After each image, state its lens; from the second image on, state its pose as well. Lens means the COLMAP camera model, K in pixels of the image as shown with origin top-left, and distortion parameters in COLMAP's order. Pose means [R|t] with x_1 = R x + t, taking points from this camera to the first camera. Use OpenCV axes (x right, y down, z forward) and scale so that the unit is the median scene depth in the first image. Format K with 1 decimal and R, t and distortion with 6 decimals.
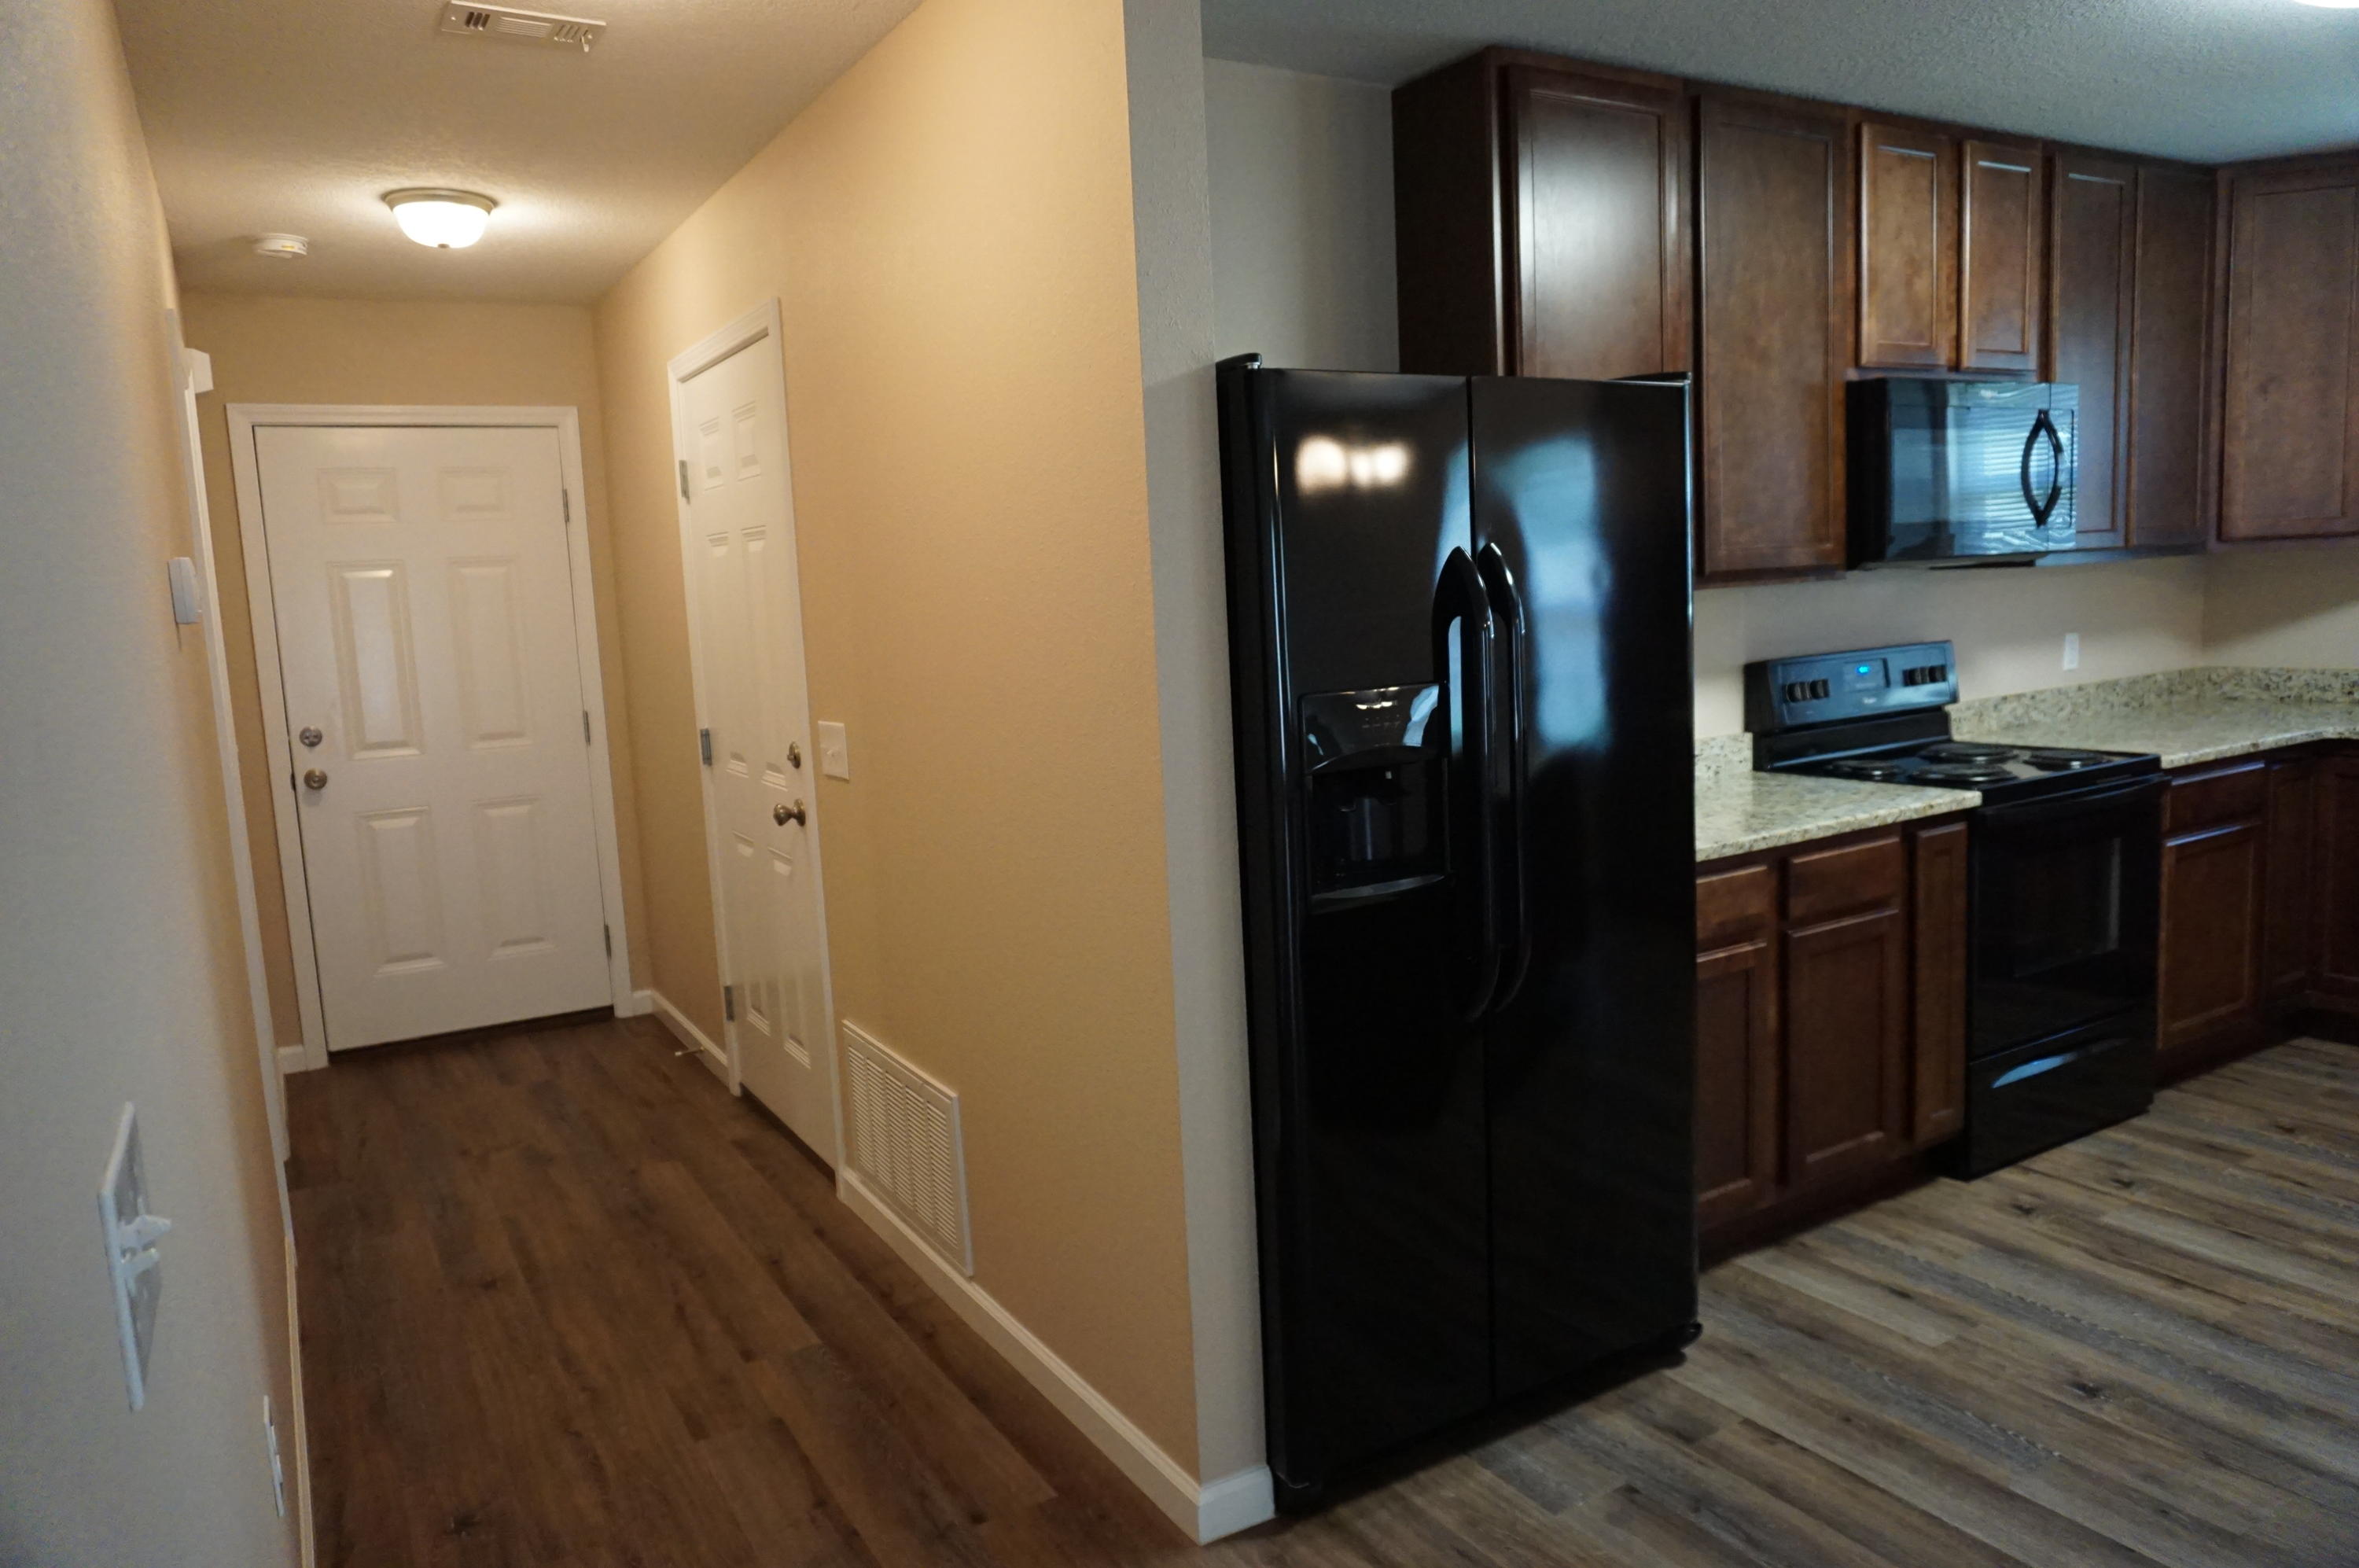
lens RADIAL K [[1574.0, 0, 1214.1], [0, 1574.0, 781.5], [0, 0, 1]] dist [-0.004522, 0.000781]
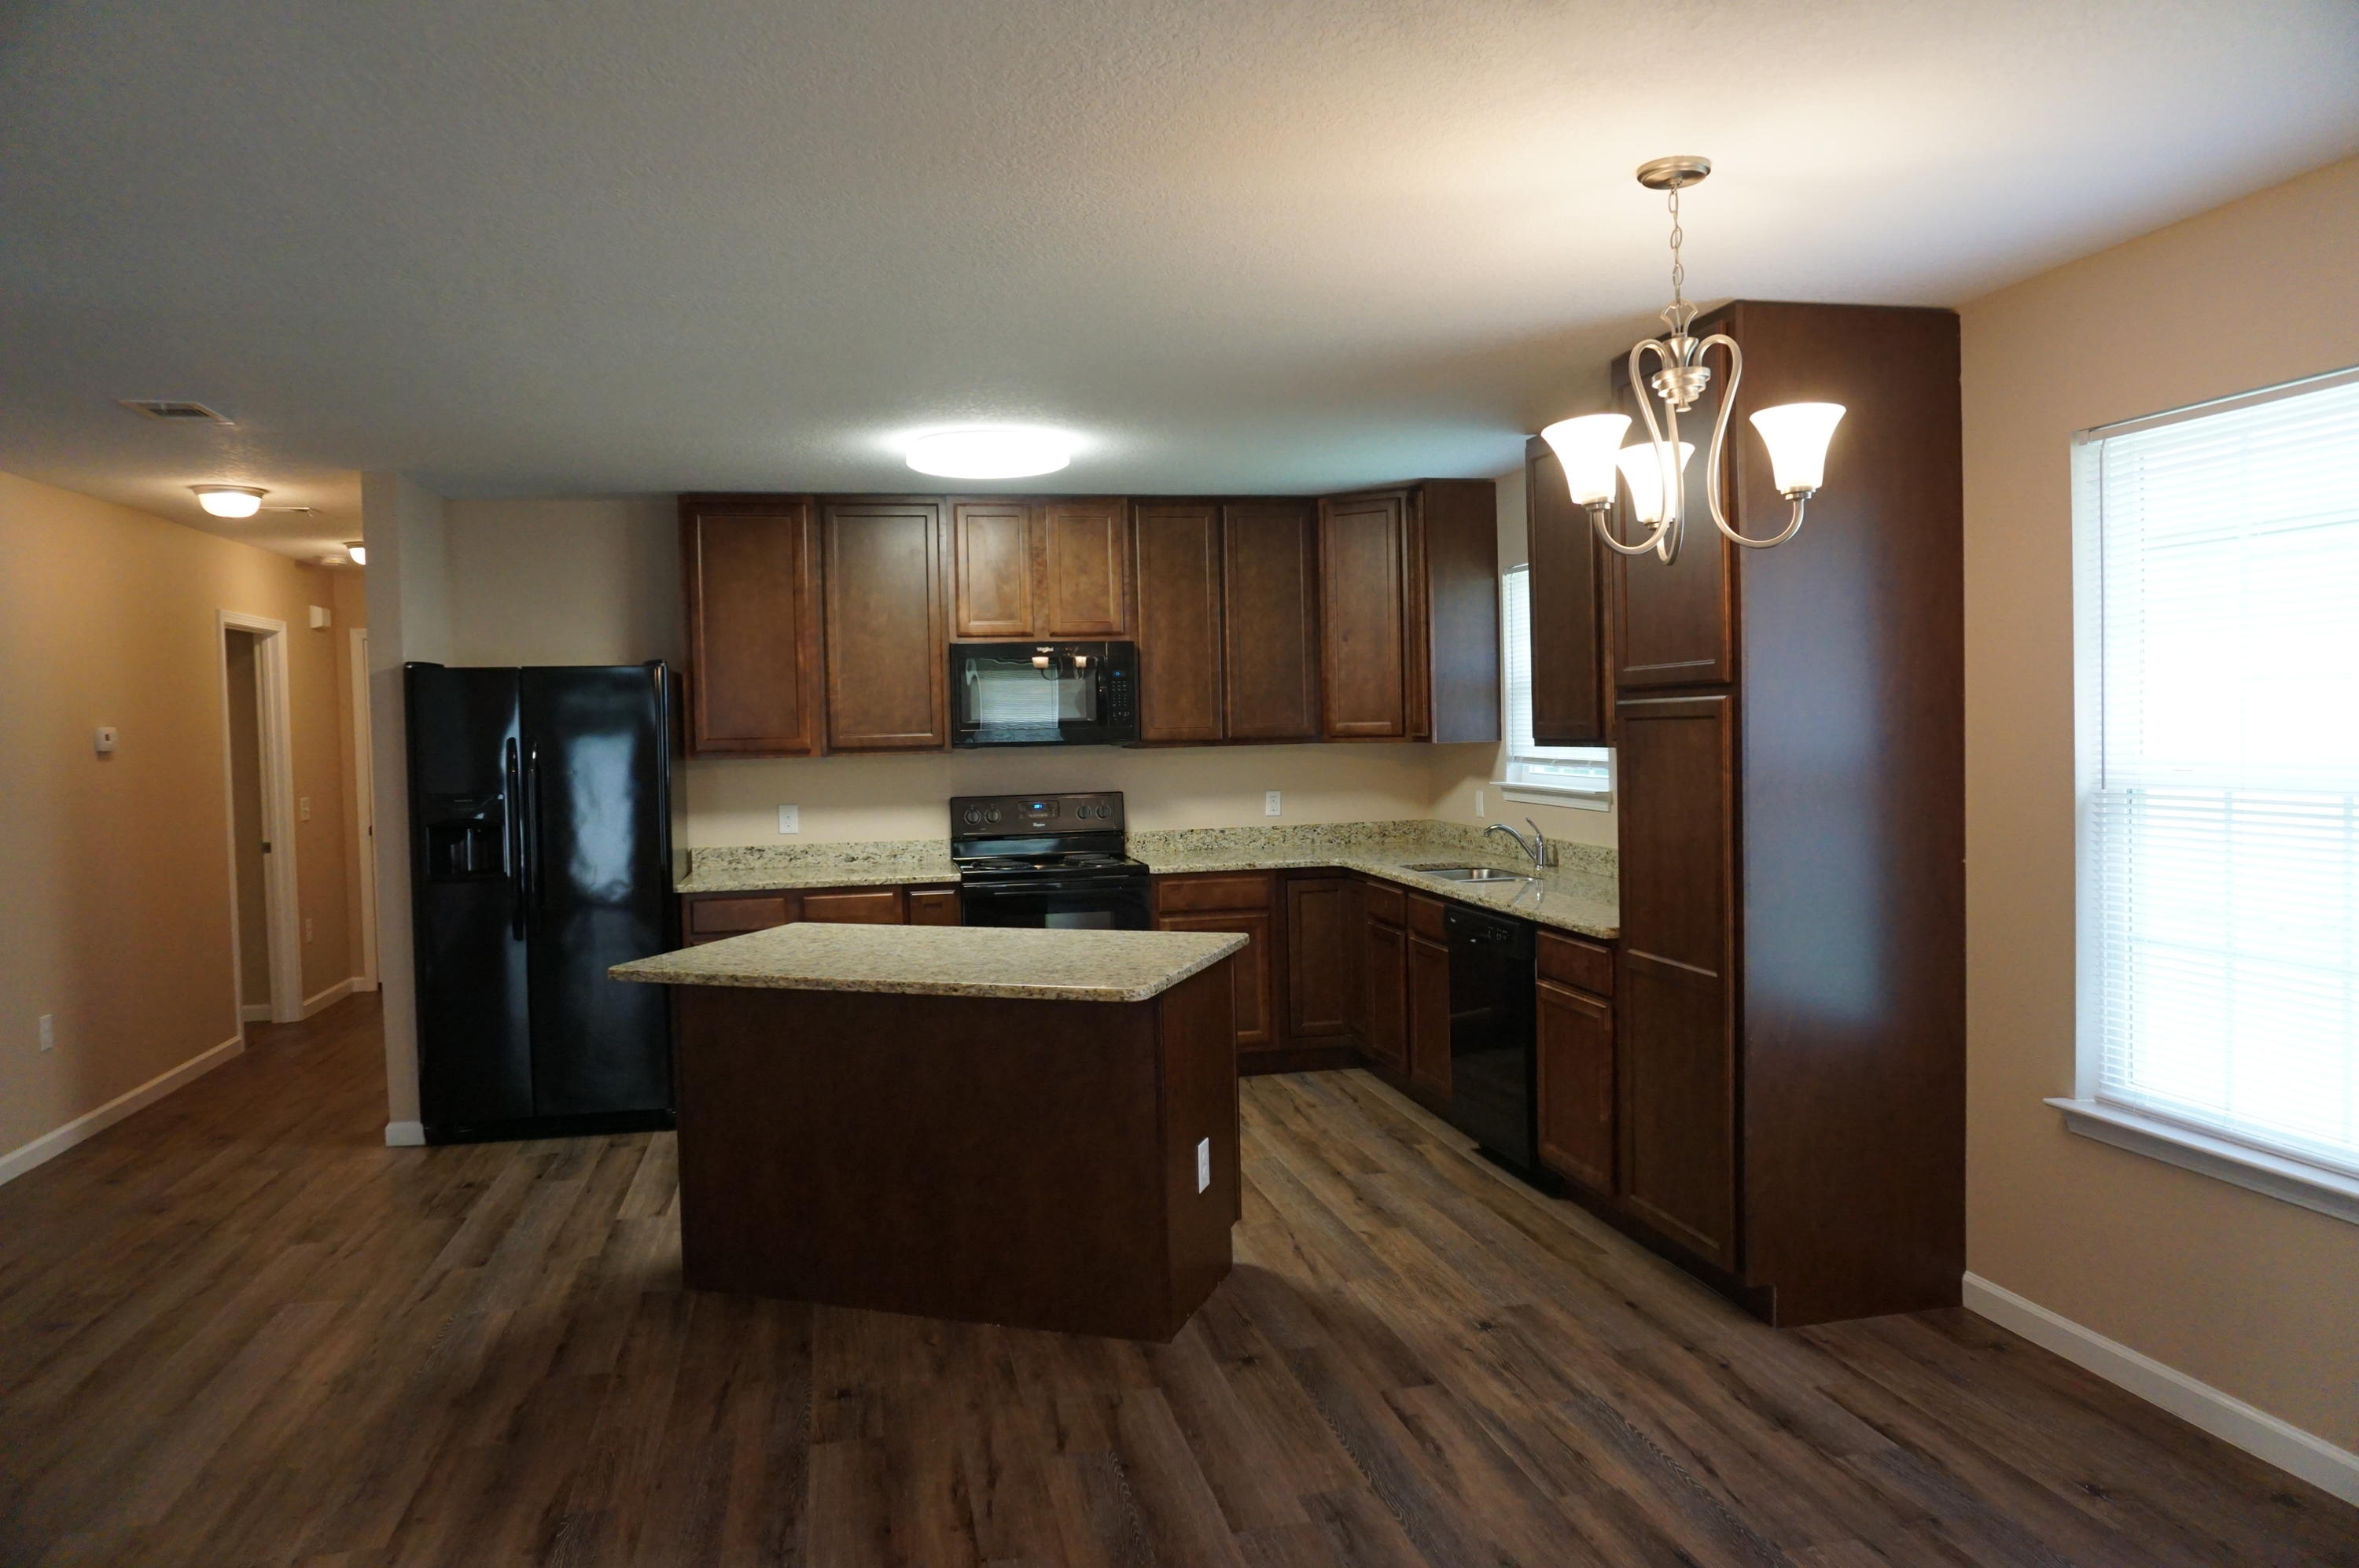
lens RADIAL K [[1581.7, 0, 1176.8], [0, 1581.7, 792.5], [0, 0, 1]] dist [-0.048957, 0.037455]
pose [[0.944316, 0.045909, -0.325822, 1.120989], [-0.068066, 0.996055, -0.056926, -0.000939], [0.321923, 0.075934, 0.943716, -0.540358]]
